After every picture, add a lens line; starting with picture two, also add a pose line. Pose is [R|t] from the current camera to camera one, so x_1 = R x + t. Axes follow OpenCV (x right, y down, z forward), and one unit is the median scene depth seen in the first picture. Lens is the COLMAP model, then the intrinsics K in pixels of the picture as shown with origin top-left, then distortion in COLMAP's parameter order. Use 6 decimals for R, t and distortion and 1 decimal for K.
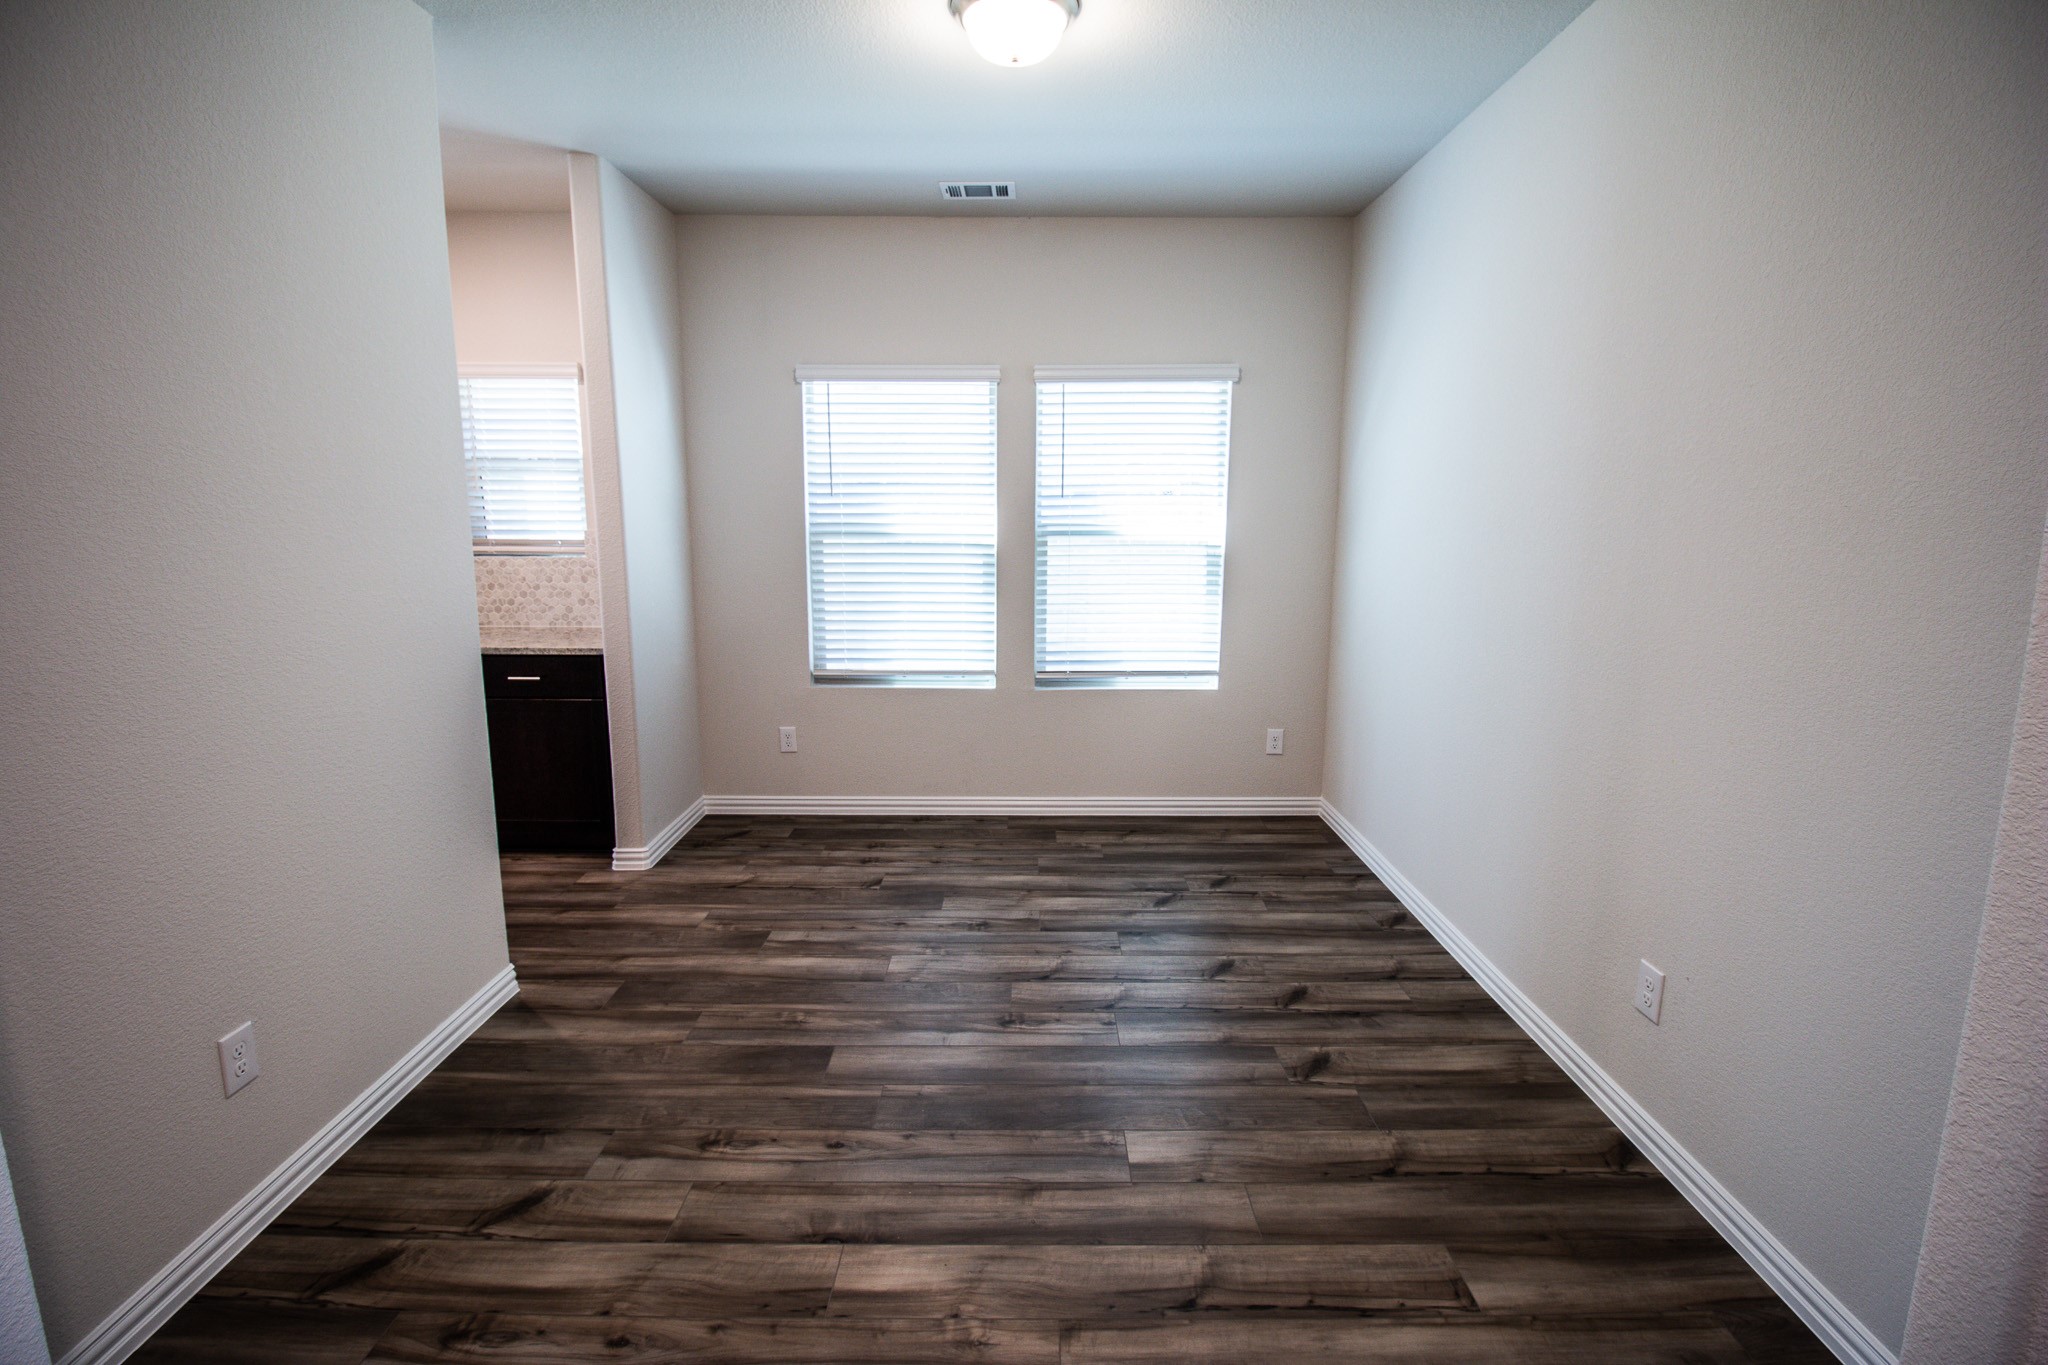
lens RADIAL K [[938.0, 0, 1021.9], [0, 938.0, 668.9], [0, 0, 1]] dist [-0.012991, -0.007370]
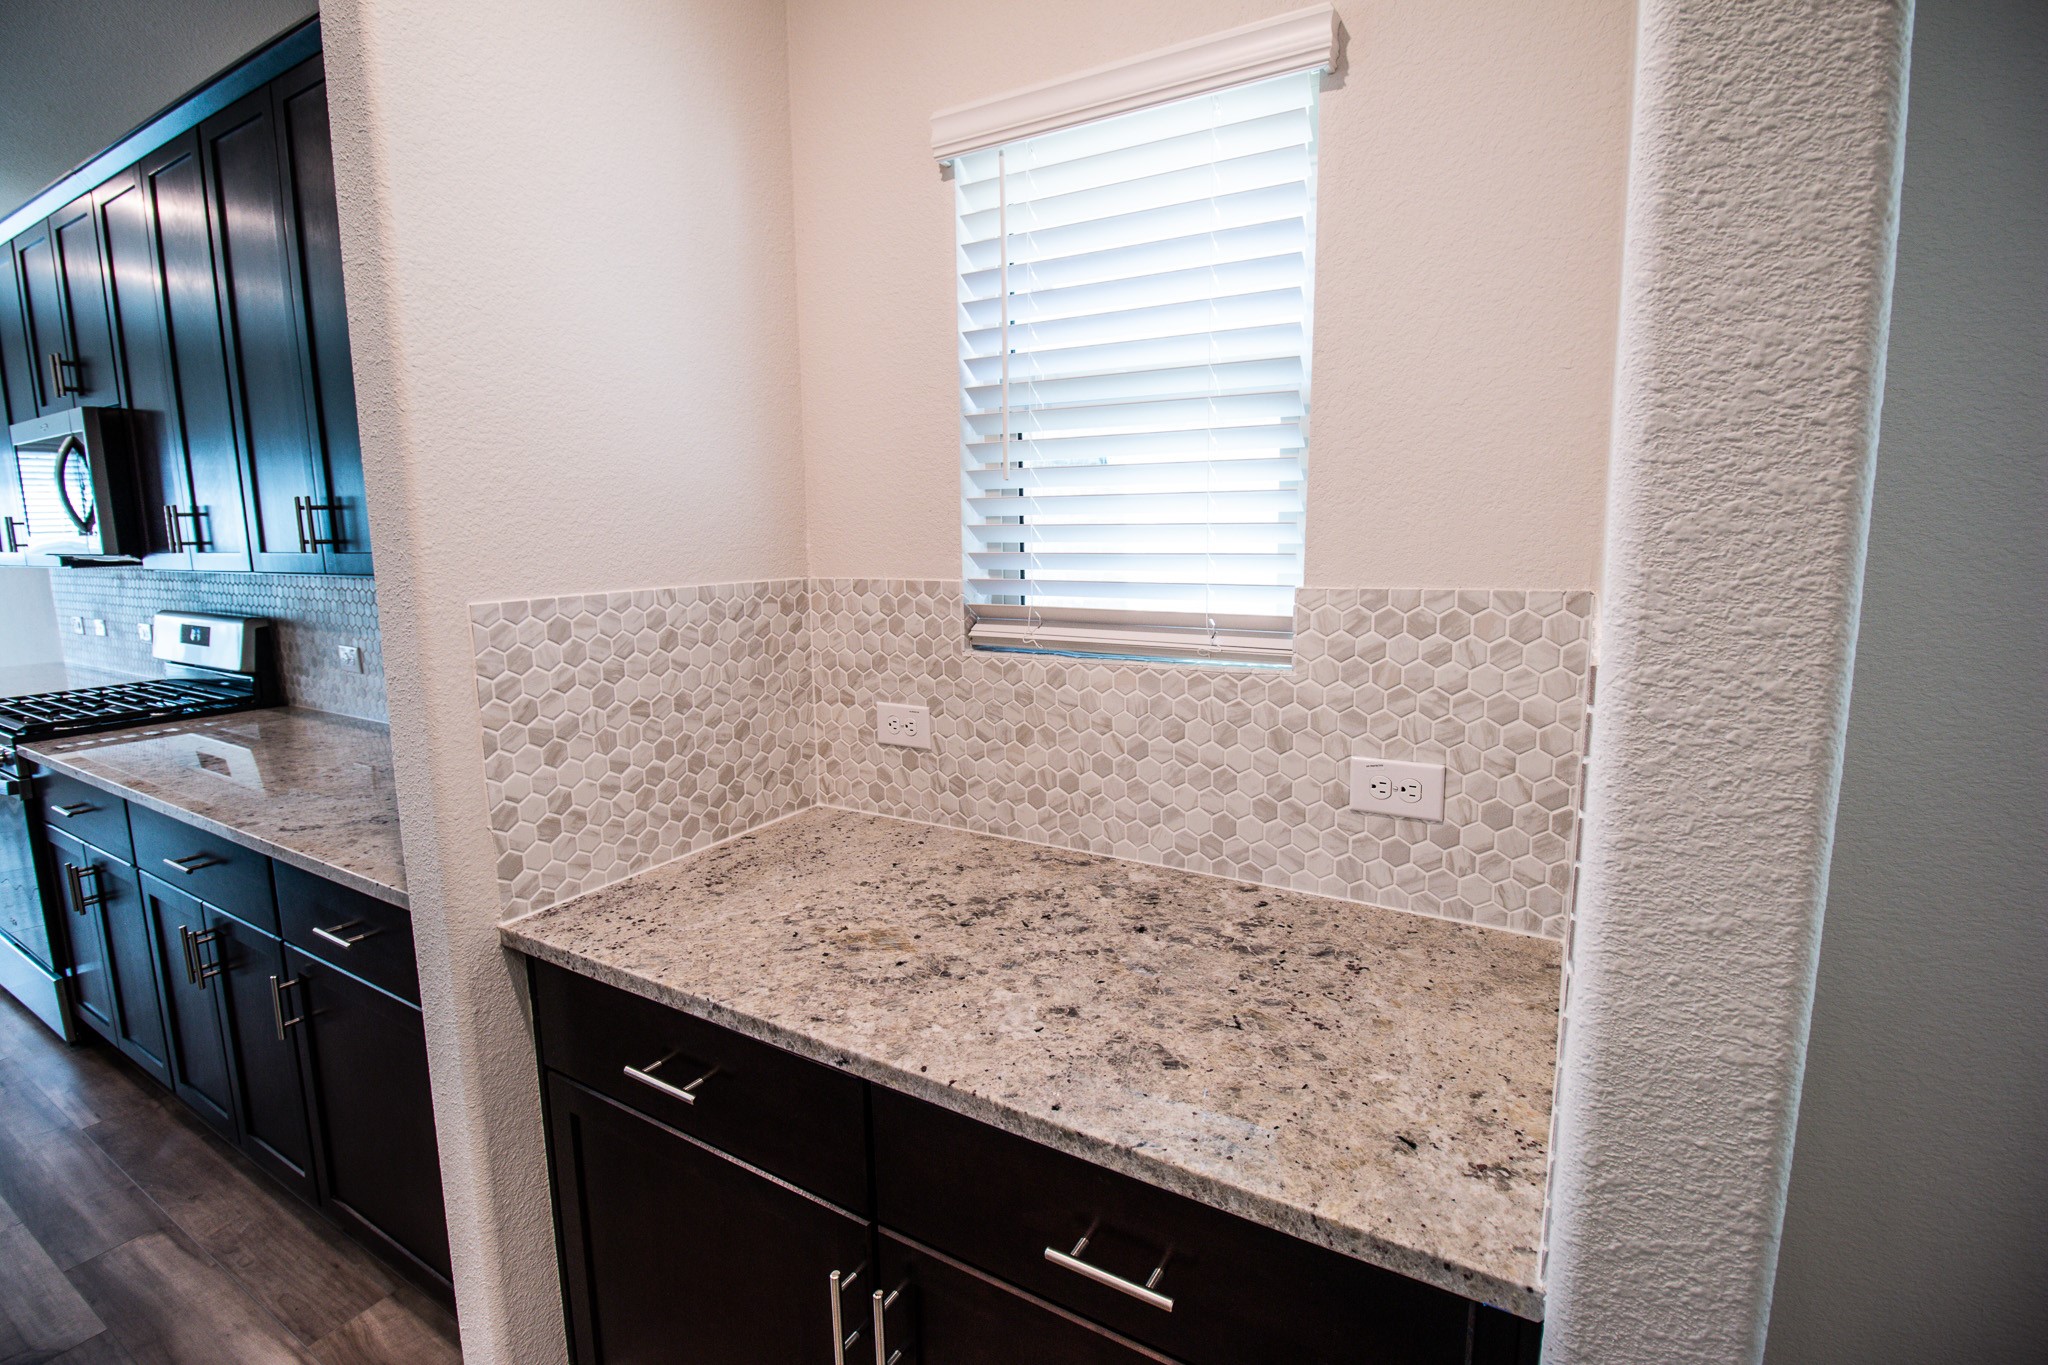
lens RADIAL K [[938.0, 0, 1032.4], [0, 938.0, 680.7], [0, 0, 1]] dist [-0.012991, -0.007370]
pose [[0.856739, 0.065473, -0.511578, -0.379842], [-0.070356, 0.997473, 0.009835, -0.113678], [0.510929, 0.027567, 0.859181, 0.686055]]
